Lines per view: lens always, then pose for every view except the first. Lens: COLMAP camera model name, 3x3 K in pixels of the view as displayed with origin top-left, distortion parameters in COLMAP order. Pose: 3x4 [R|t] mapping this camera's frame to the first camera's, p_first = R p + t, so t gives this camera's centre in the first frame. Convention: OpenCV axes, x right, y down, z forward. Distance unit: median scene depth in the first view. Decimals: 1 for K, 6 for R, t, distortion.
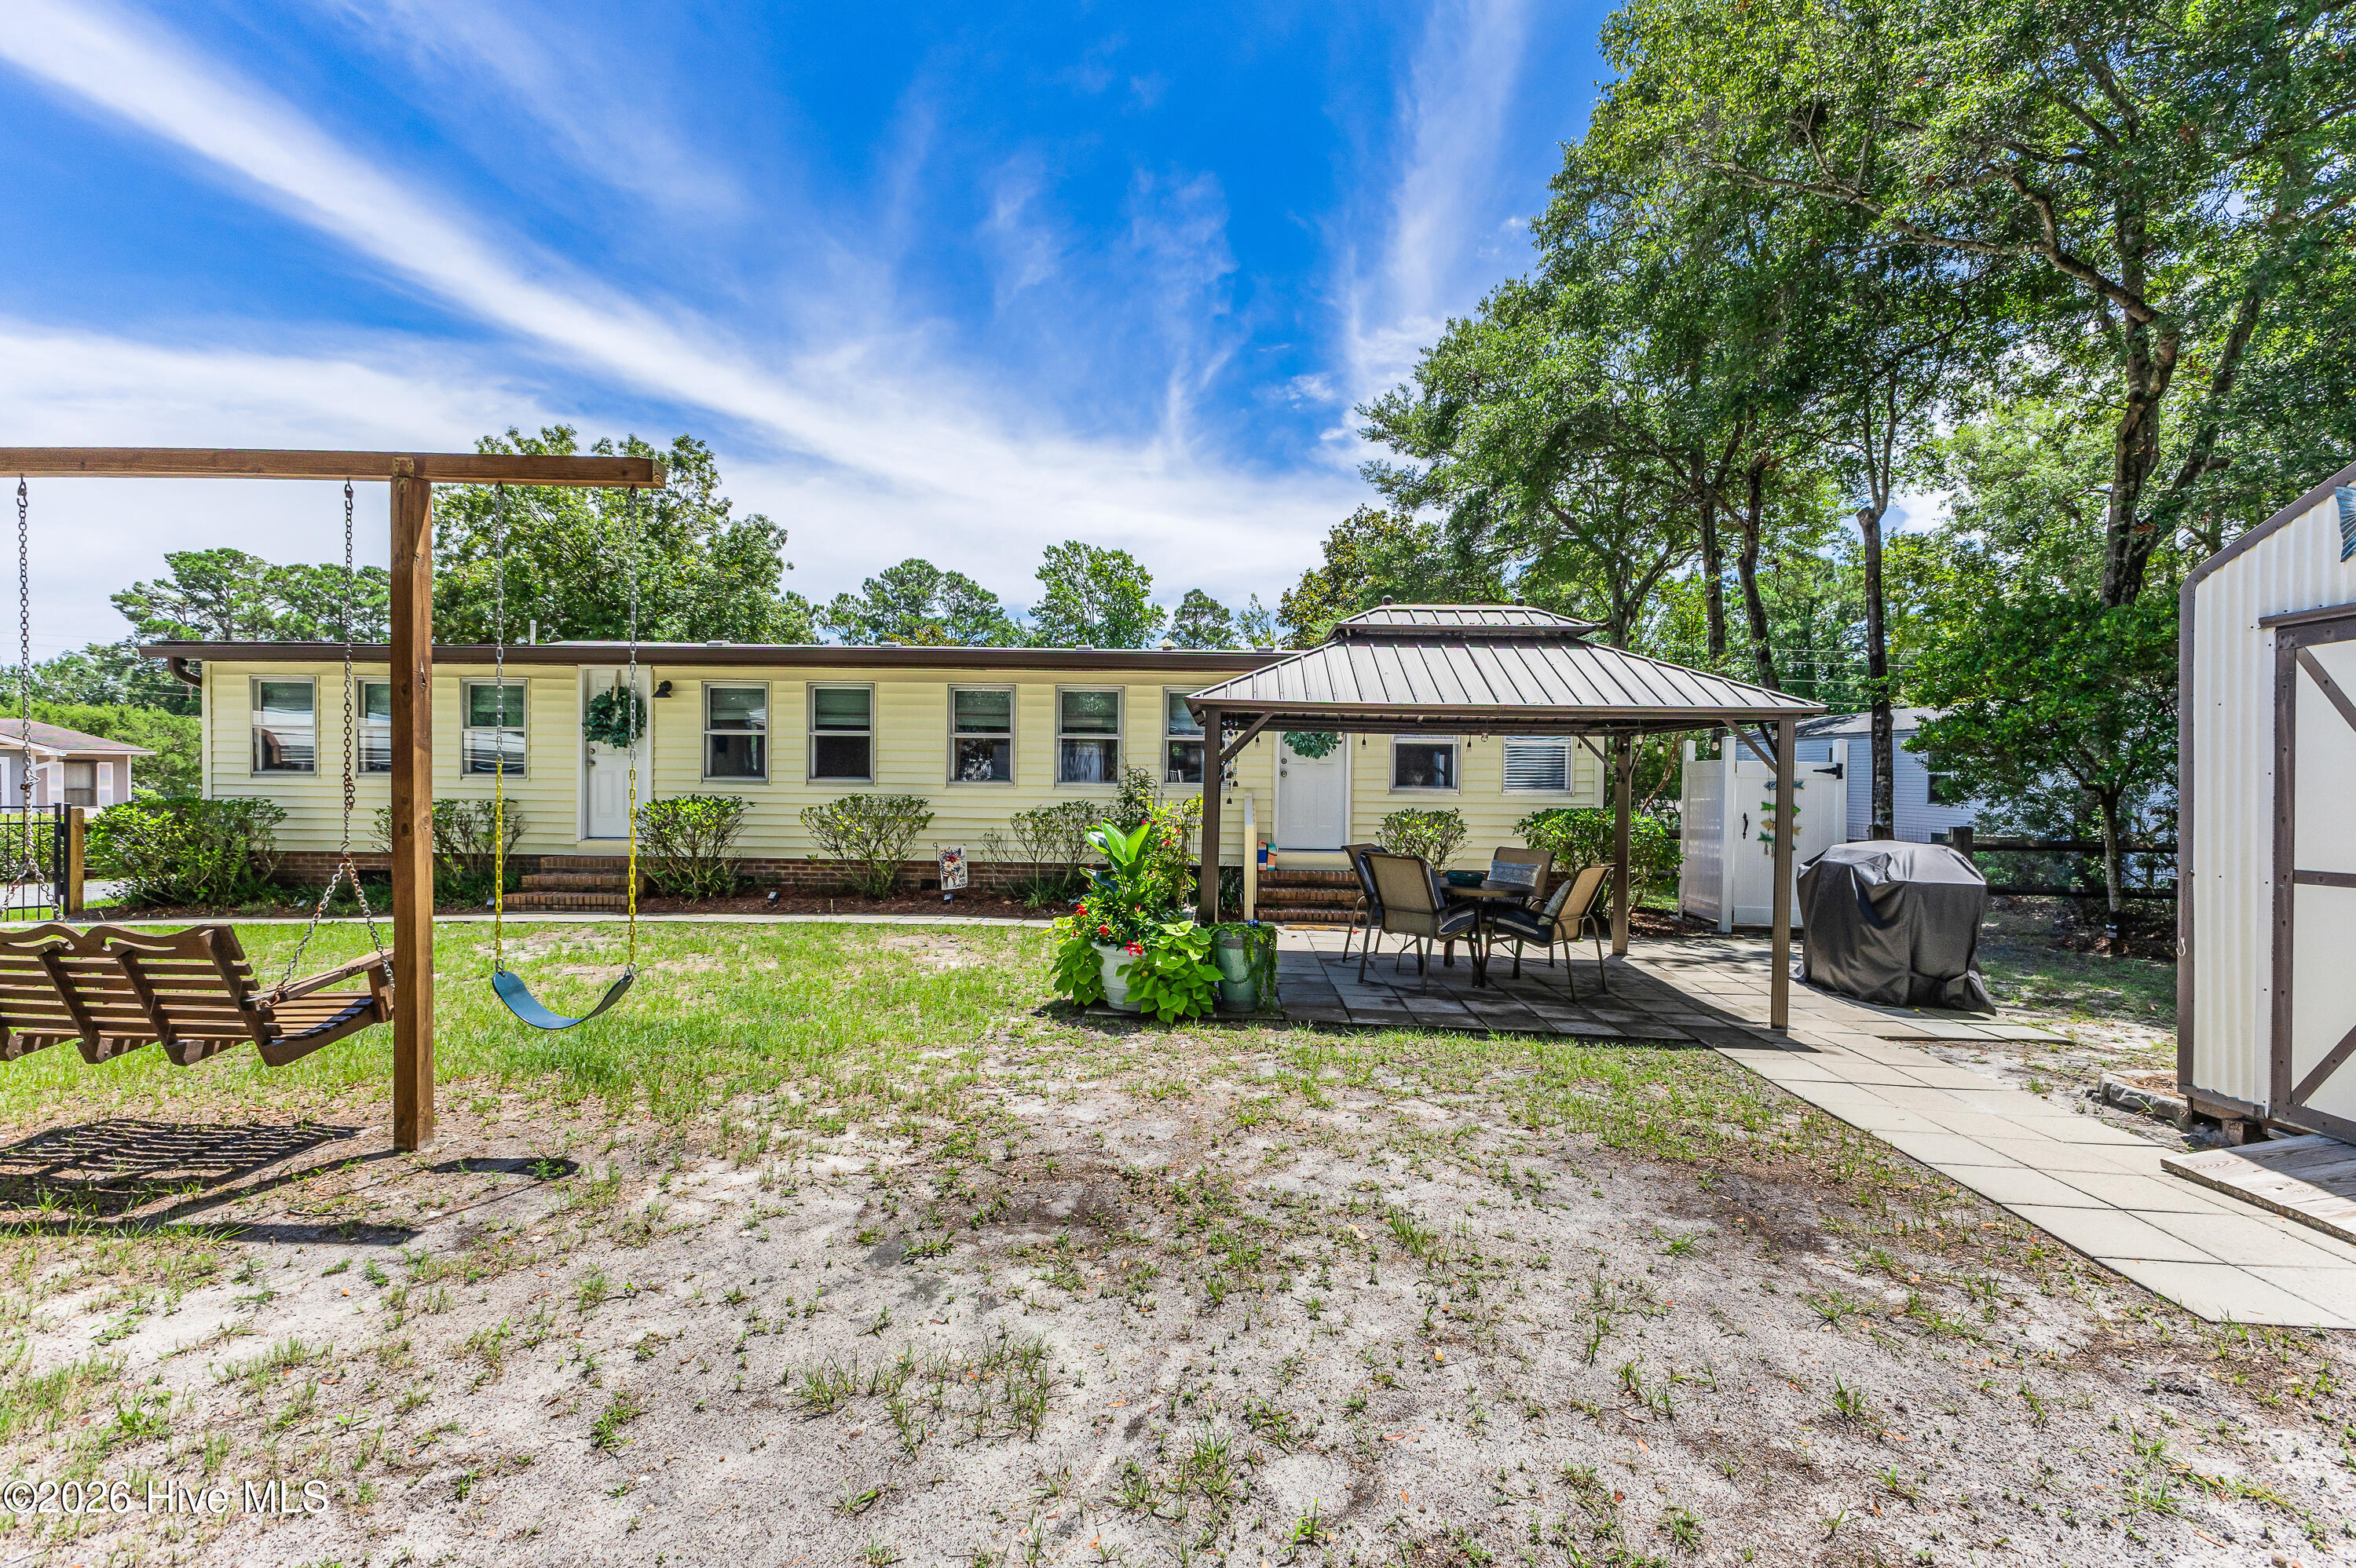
lens RADIAL K [[1008.7, 0, 1183.2], [0, 1008.7, 777.0], [0, 0, 1]] dist [0.003760, 0.000333]
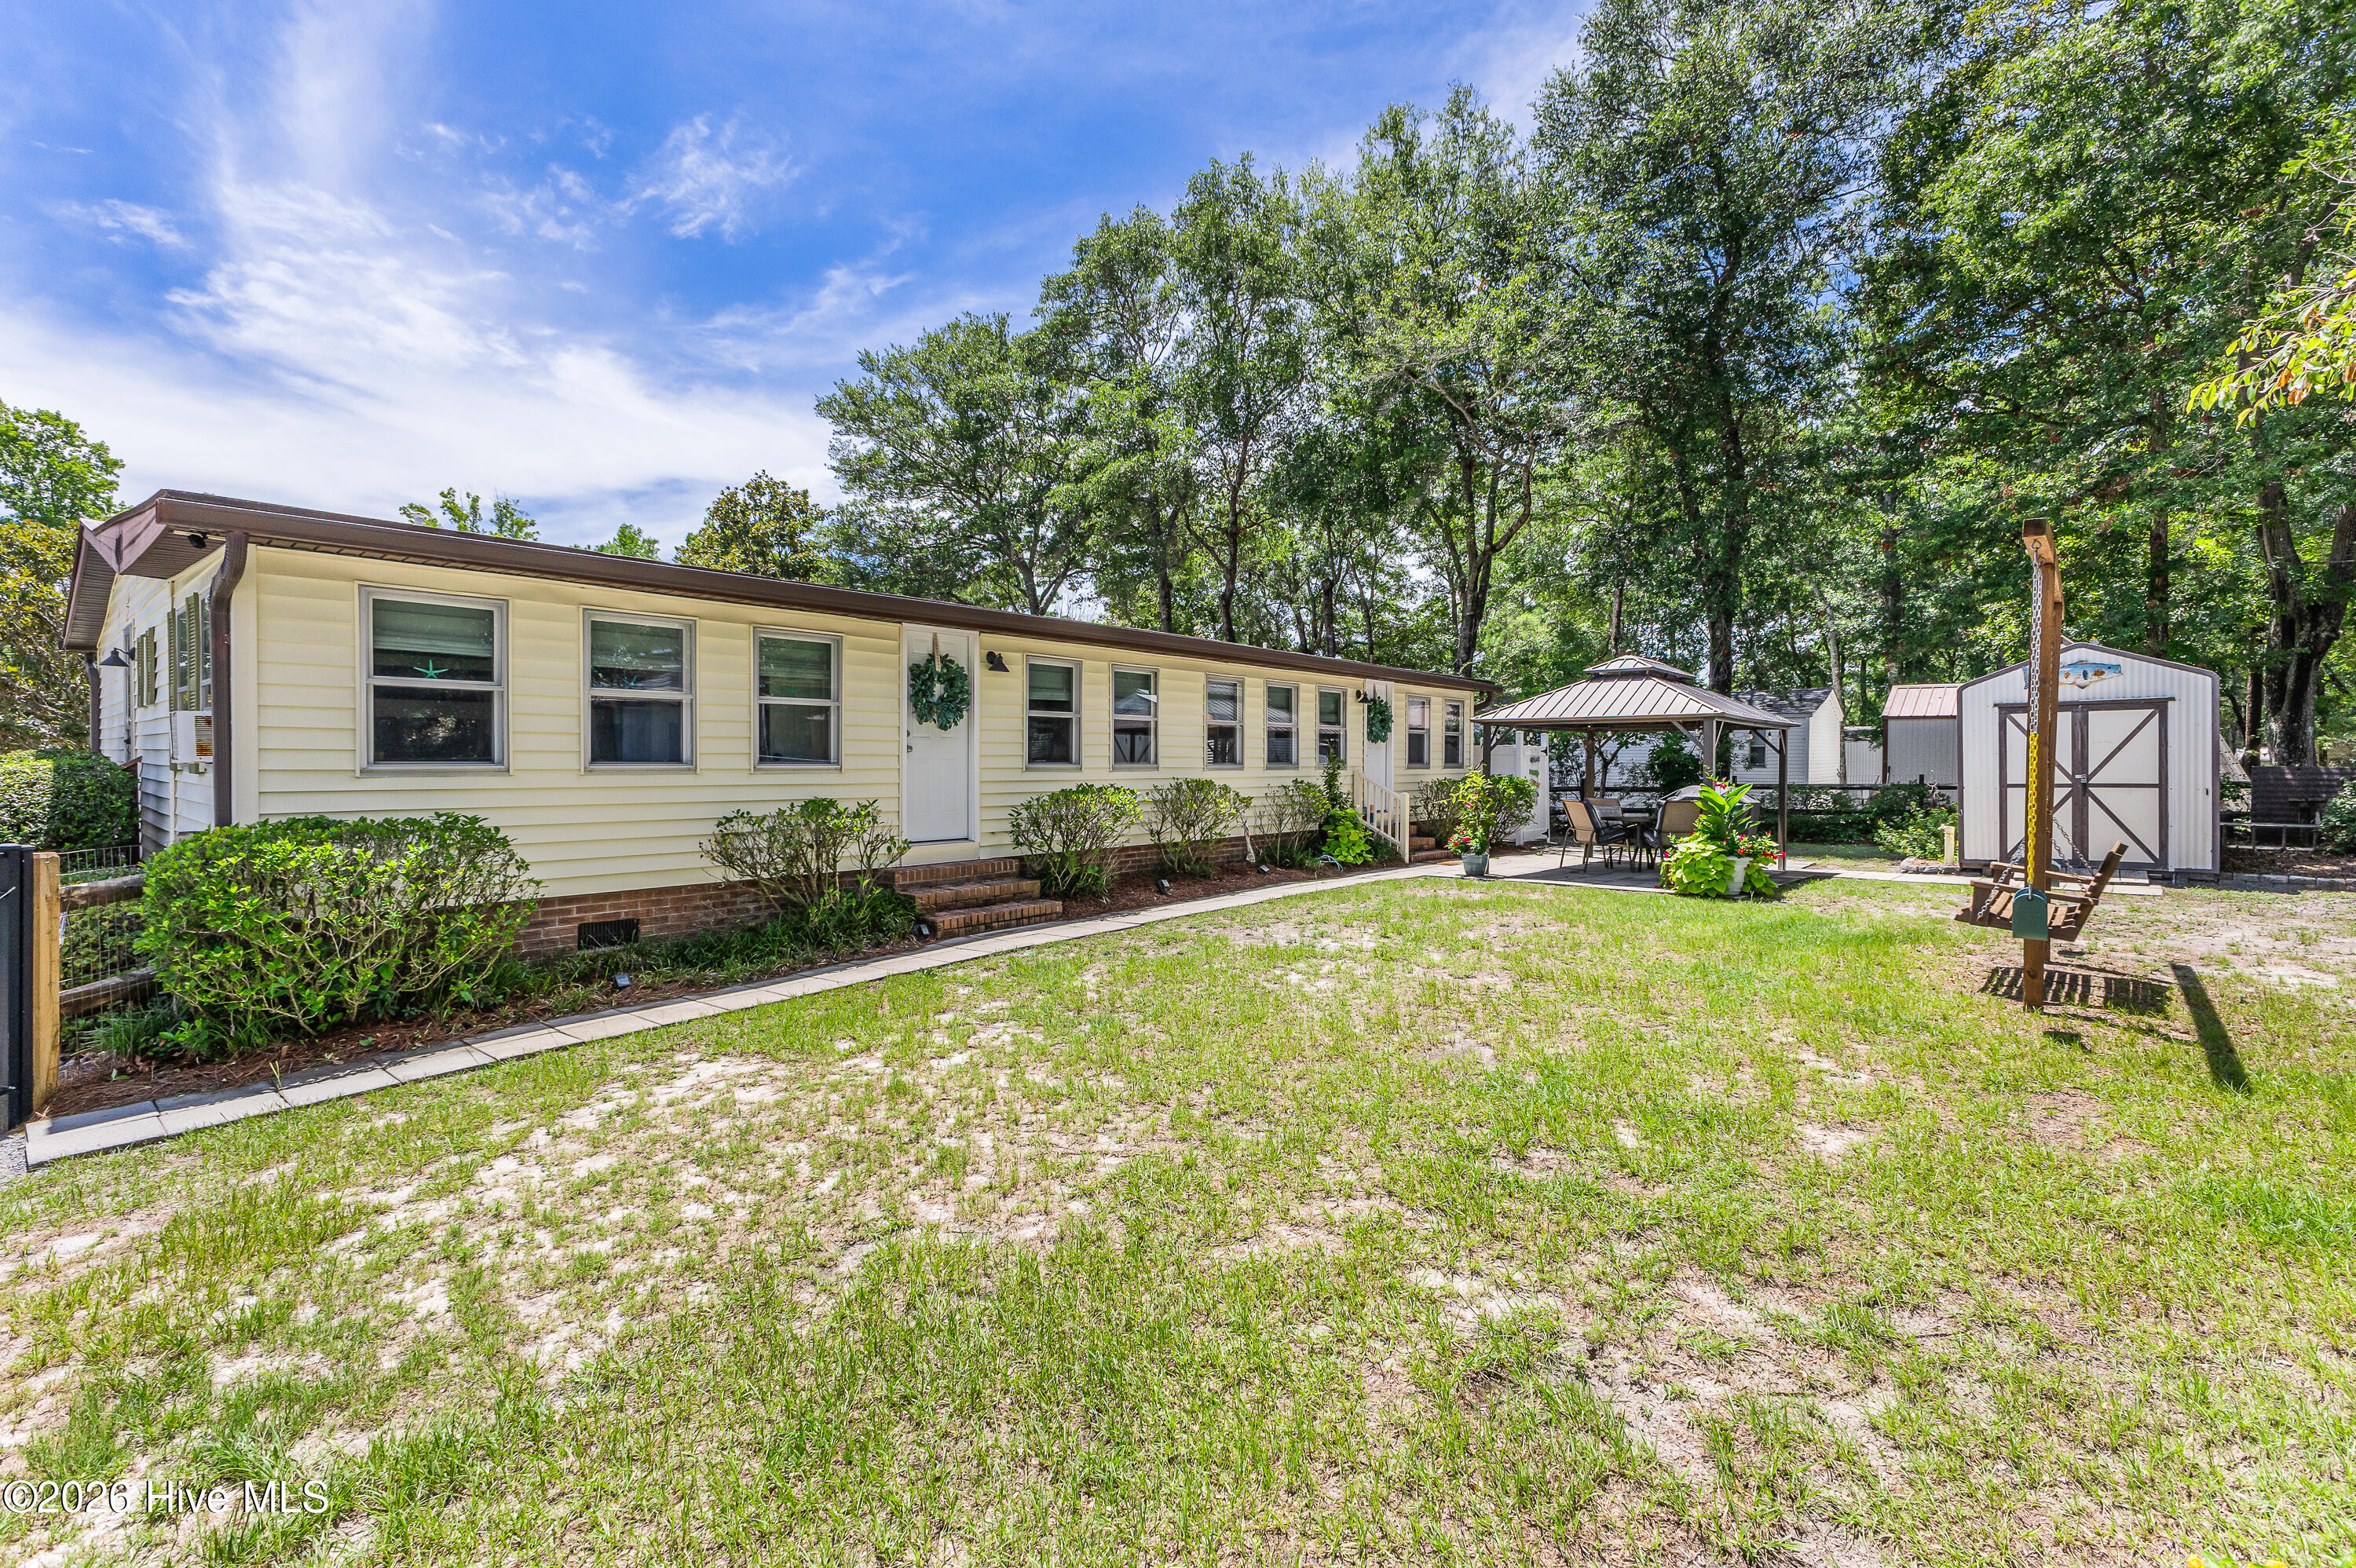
lens RADIAL K [[1008.7, 0, 1183.2], [0, 1008.7, 777.0], [0, 0, 1]] dist [0.003760, 0.000333]
pose [[0.657713, -0.013353, 0.753150, -0.284200], [0.008968, 0.999911, 0.009896, 0.001441], [-0.753215, 0.000246, 0.657774, 0.081375]]
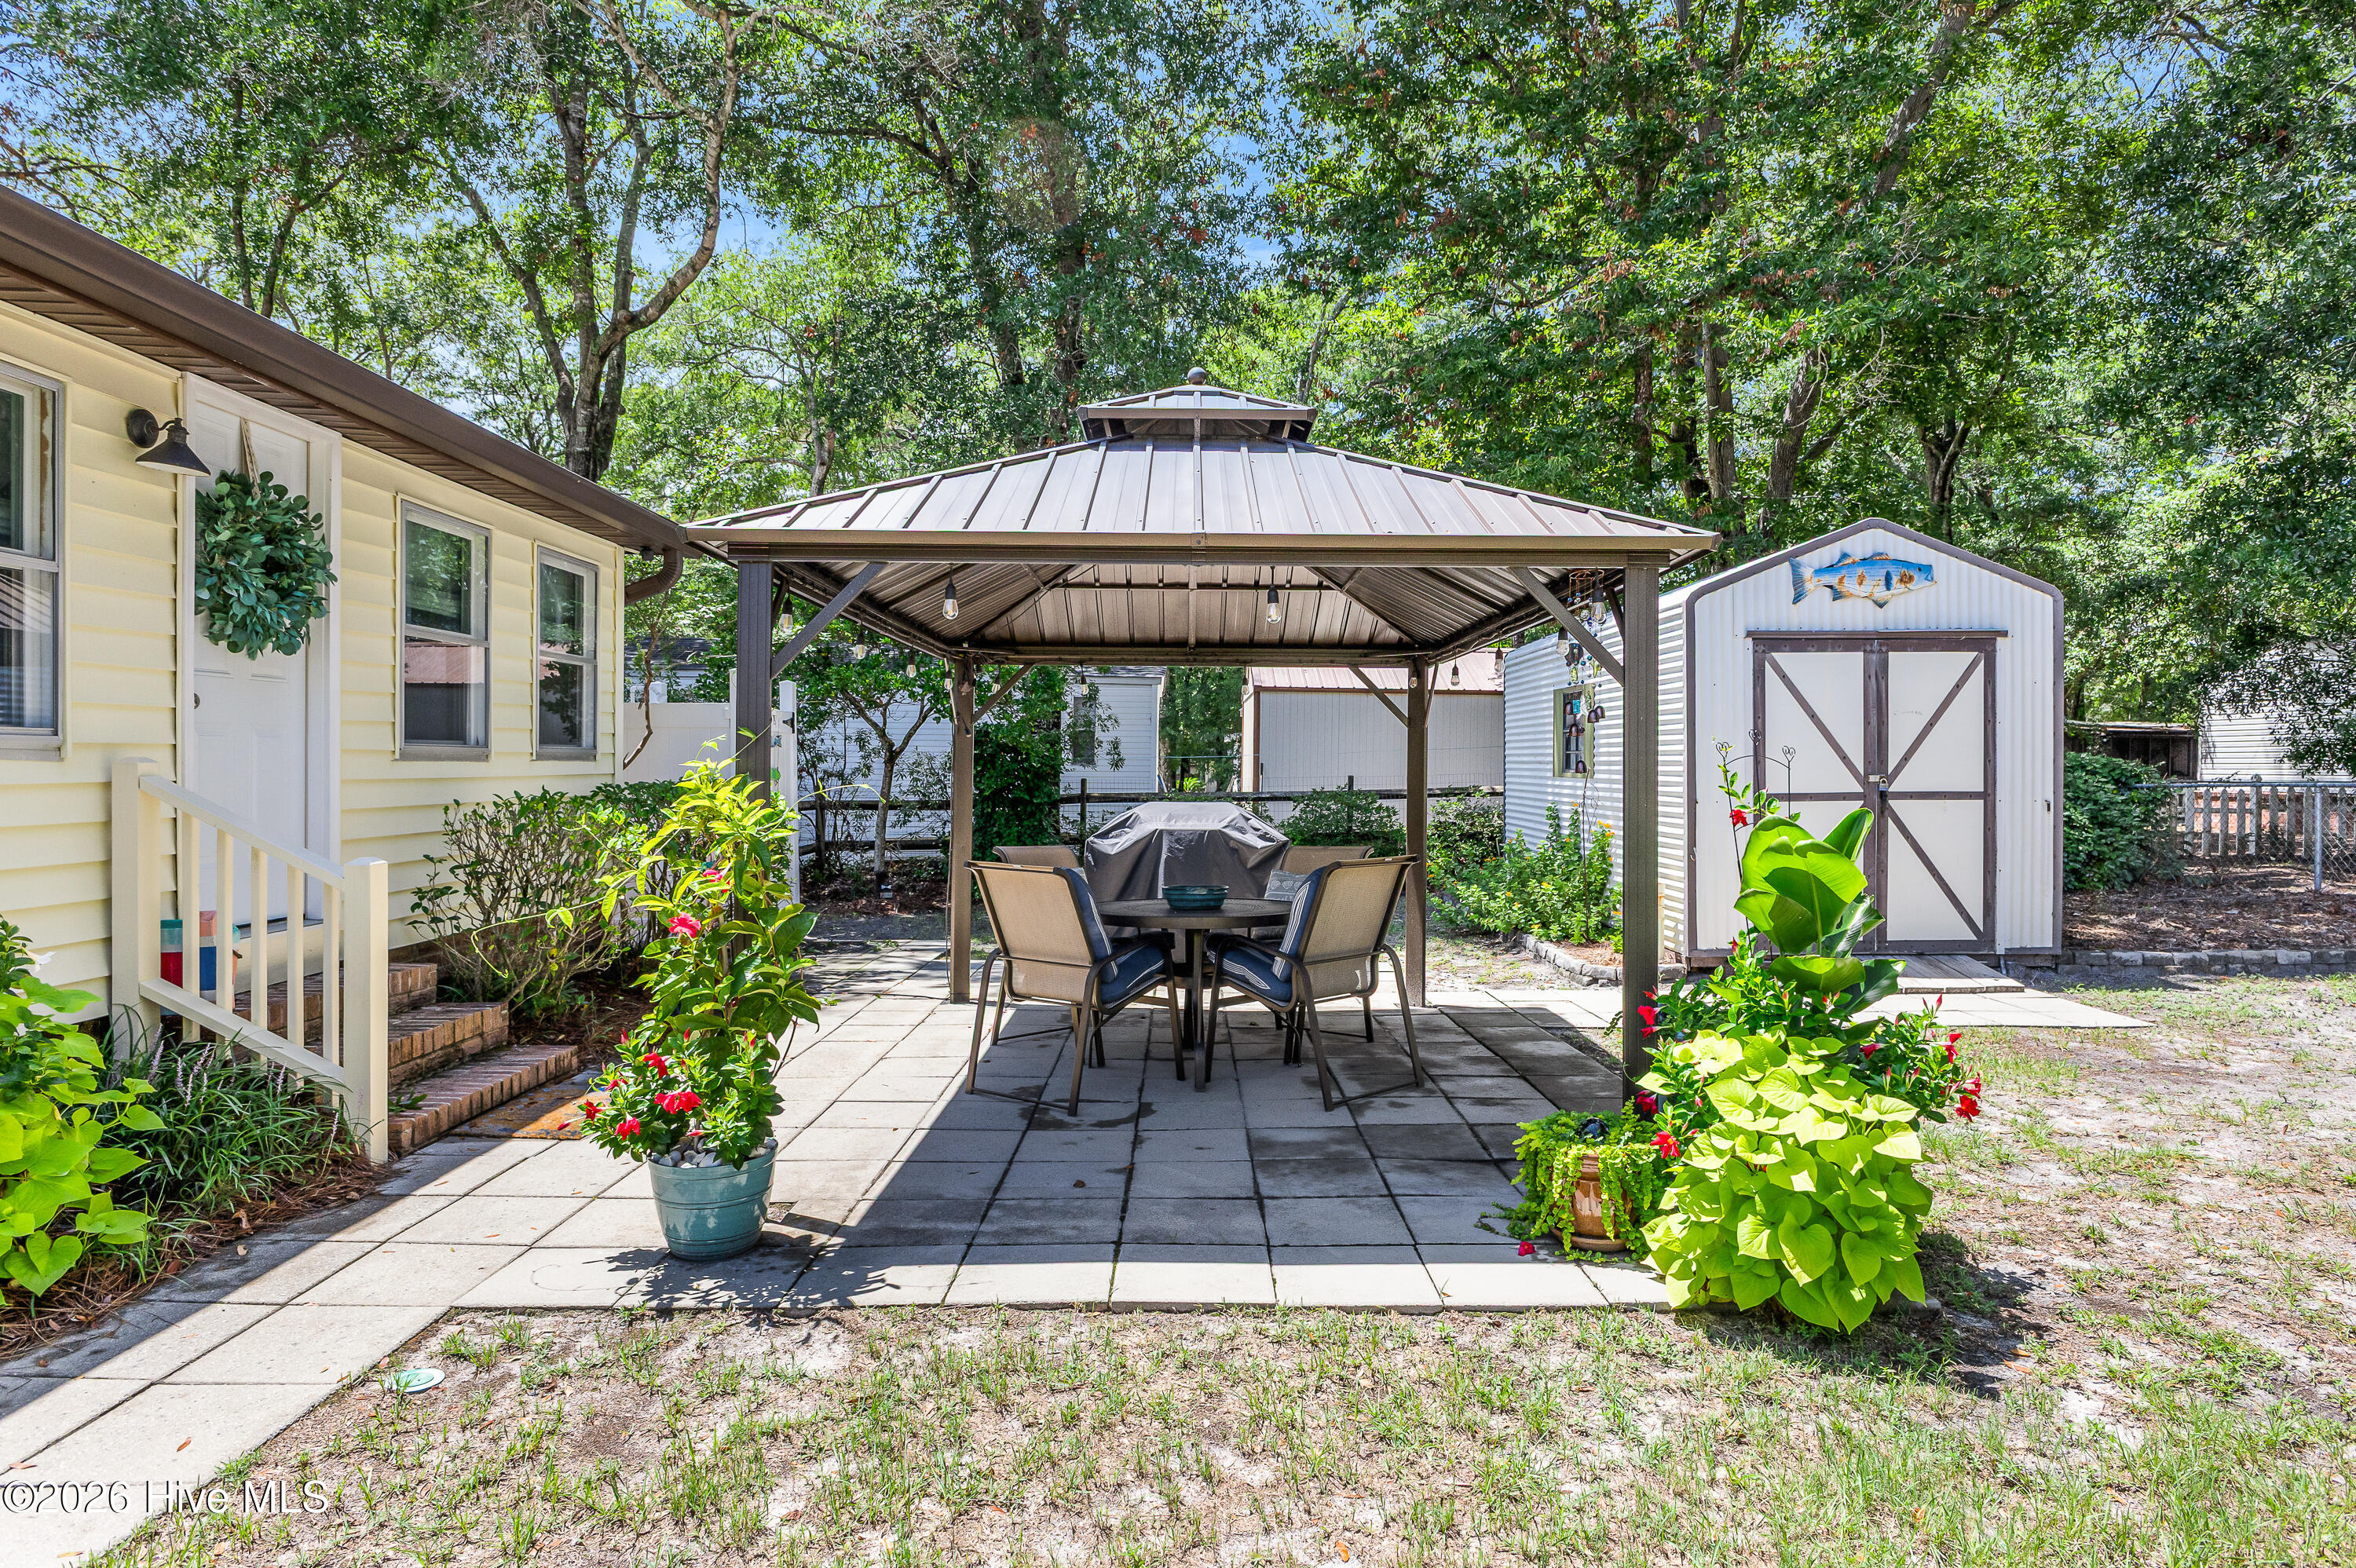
lens RADIAL K [[1306.0, 0, 1178.0], [0, 1306.0, 784.0], [0, 0, 1]] dist [-0.001723, -0.000949]
pose [[-0.001542, -0.017226, 0.999850, -0.088571], [0.004238, 0.999843, 0.017232, 0.003561], [-0.999990, 0.004264, -0.001469, 0.181660]]
